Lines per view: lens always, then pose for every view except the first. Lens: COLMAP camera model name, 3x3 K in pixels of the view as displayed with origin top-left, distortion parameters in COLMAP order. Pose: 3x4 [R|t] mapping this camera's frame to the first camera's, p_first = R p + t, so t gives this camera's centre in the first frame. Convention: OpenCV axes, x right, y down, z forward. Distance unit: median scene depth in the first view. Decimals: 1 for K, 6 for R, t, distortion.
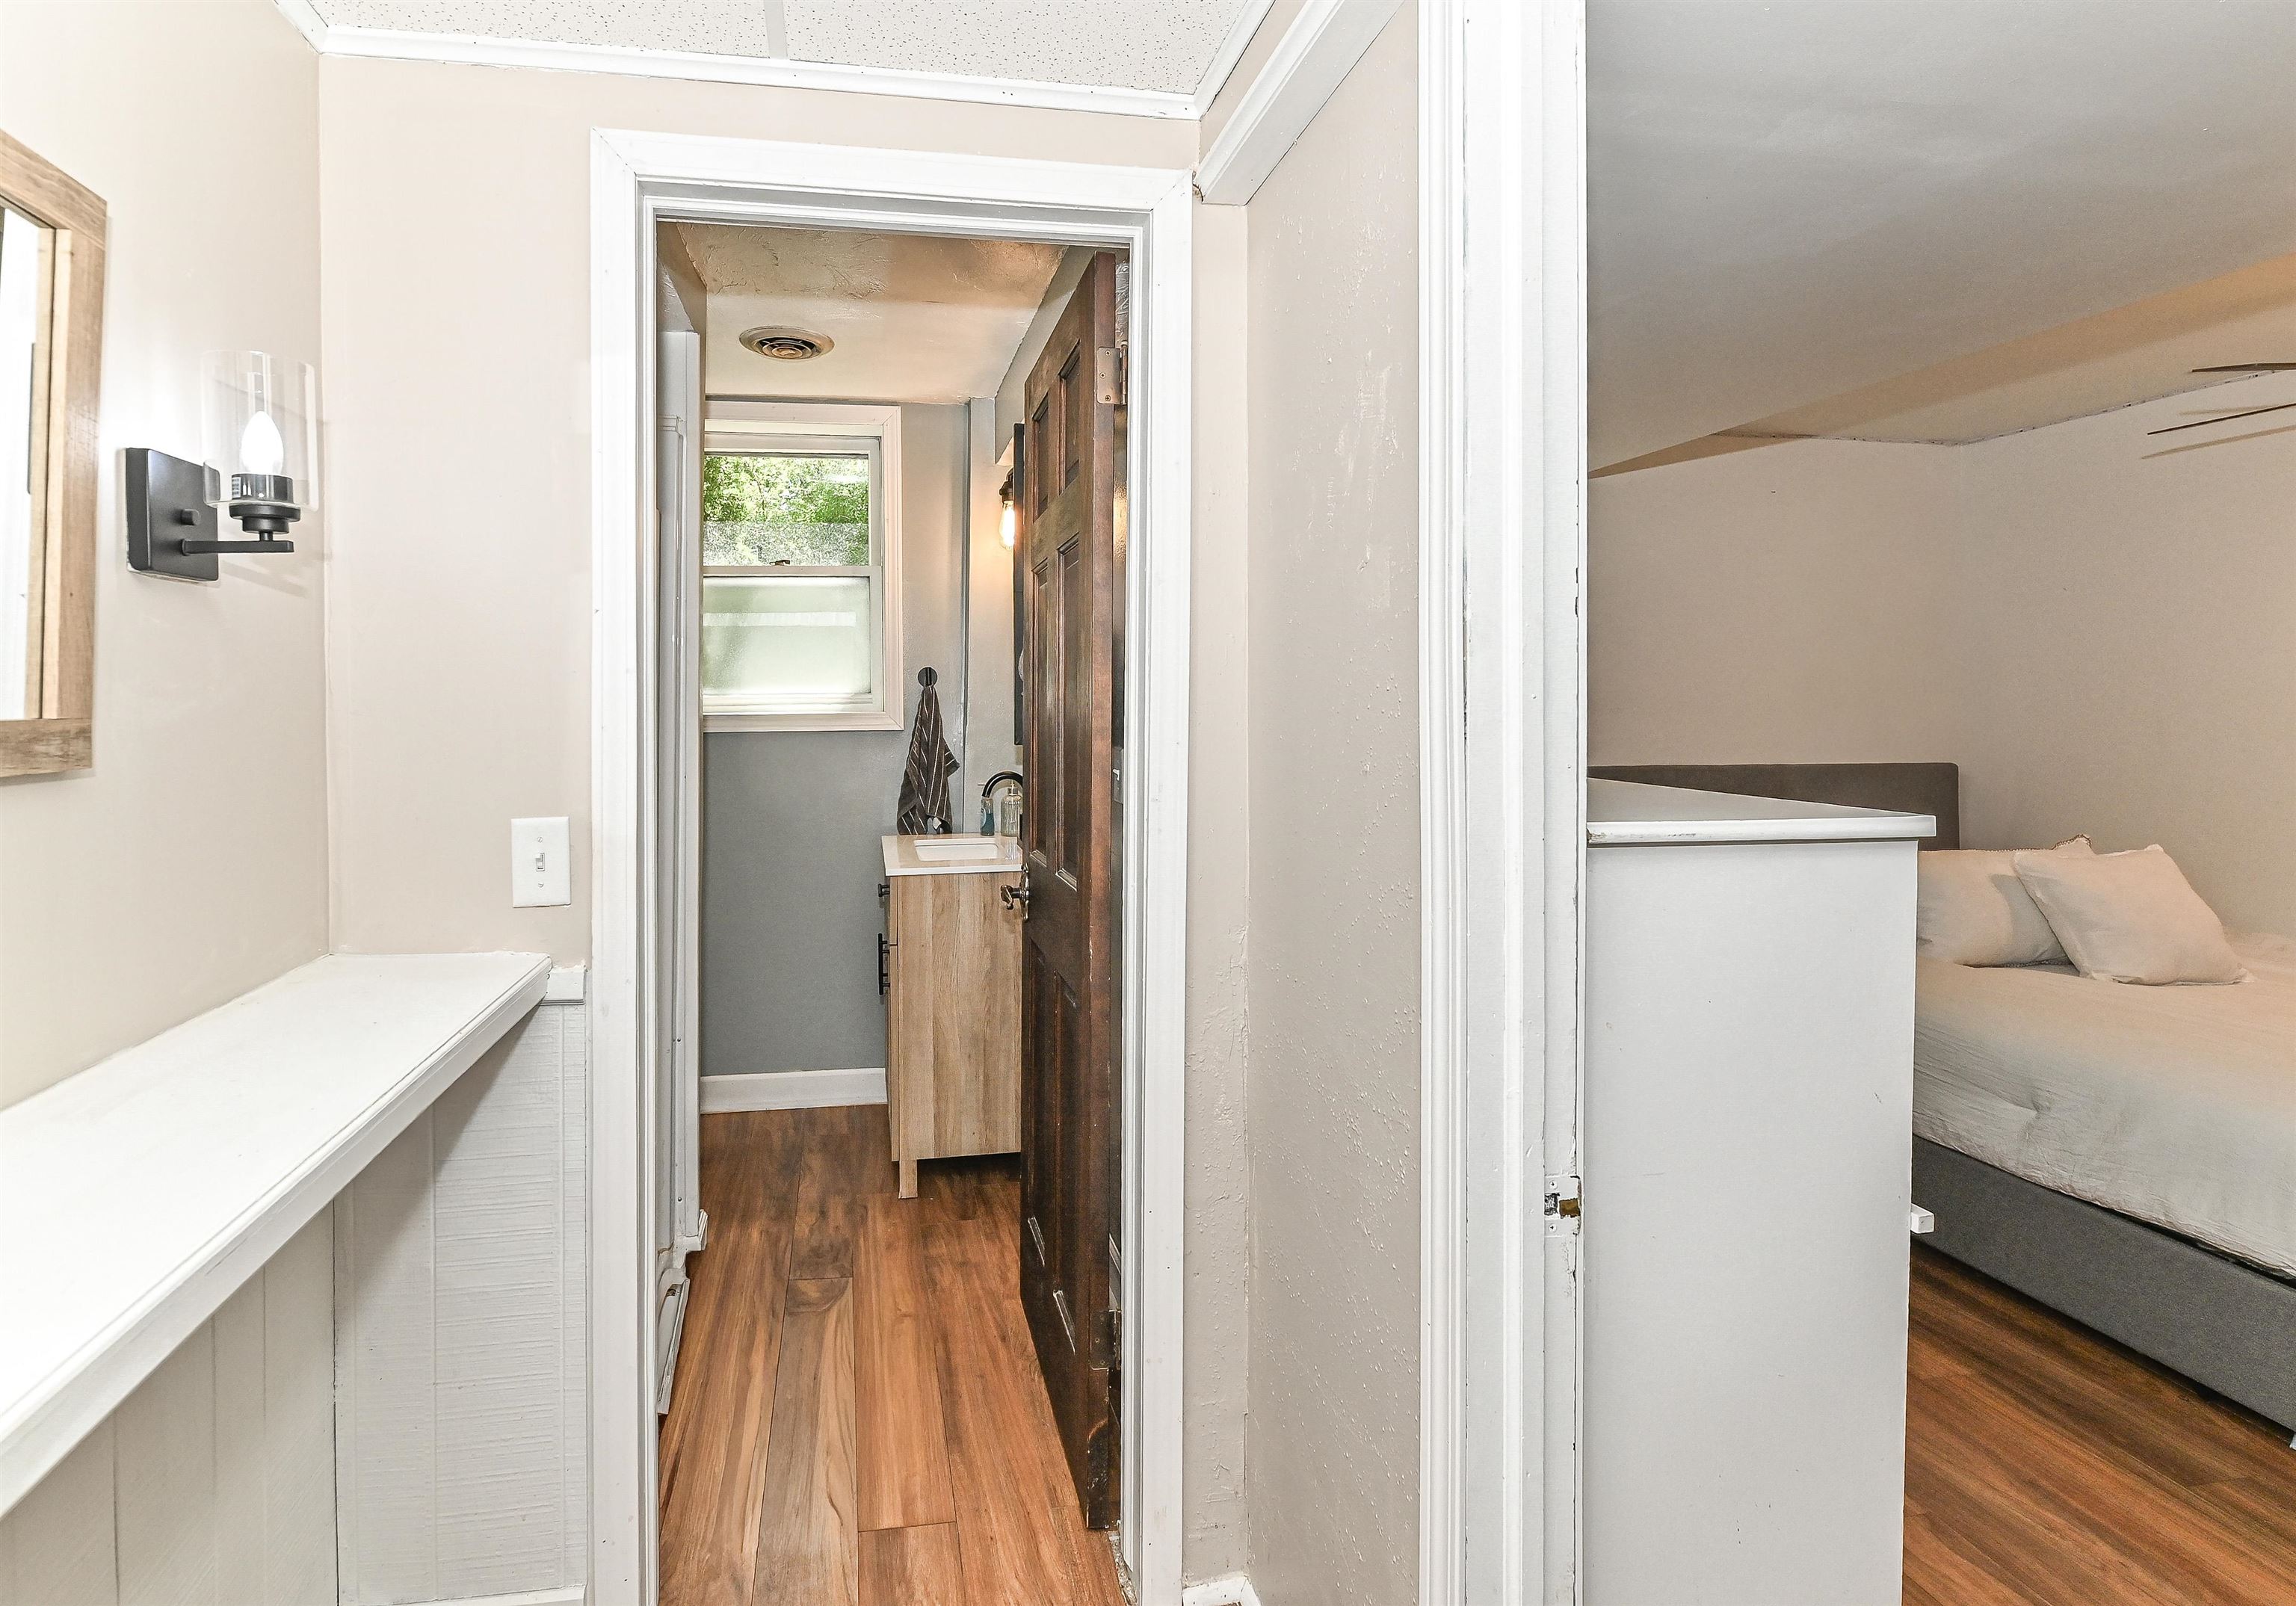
lens RADIAL K [[1111.3, 0, 1023.9], [0, 1111.3, 700.5], [0, 0, 1]] dist [0.000683, -0.000928]
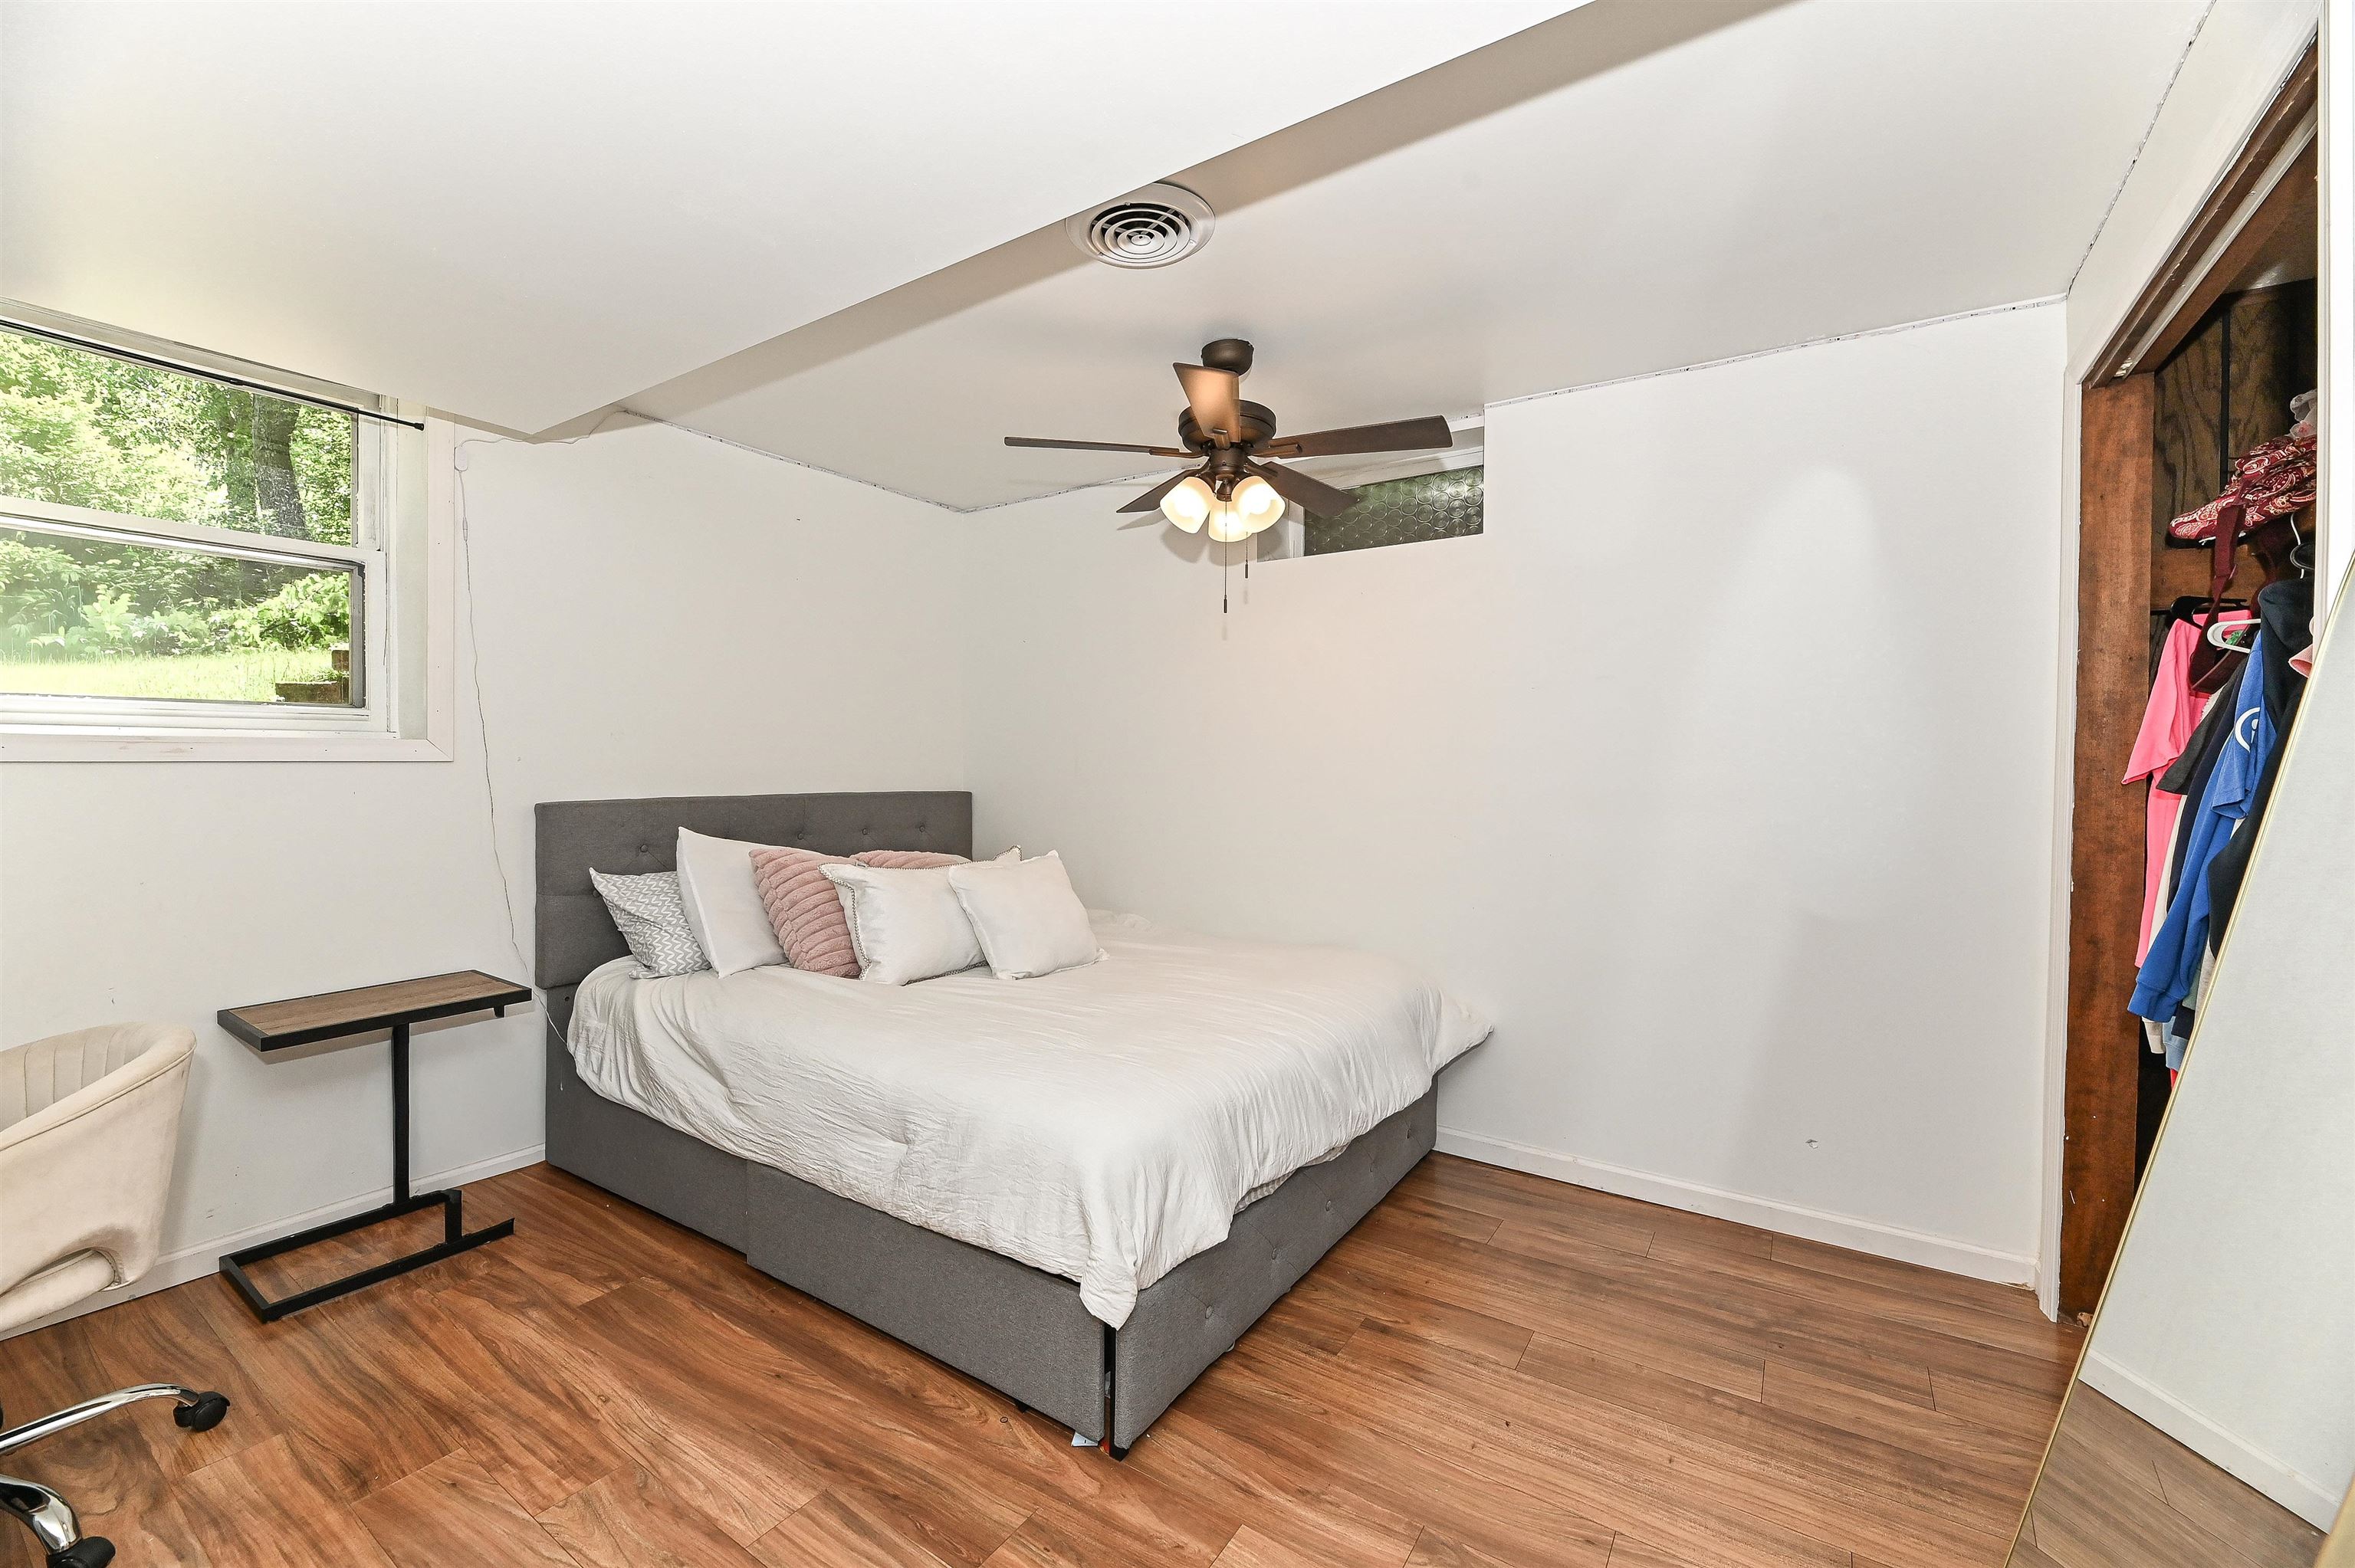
lens RADIAL K [[961.2, 0, 1180.2], [0, 961.2, 775.7], [0, 0, 1]] dist [-0.000822, -0.000071]
pose [[0.678461, -0.013202, 0.734517, 0.482844], [0.000401, 0.999845, 0.017601, 0.044970], [-0.734636, -0.011647, 0.678362, 0.289520]]
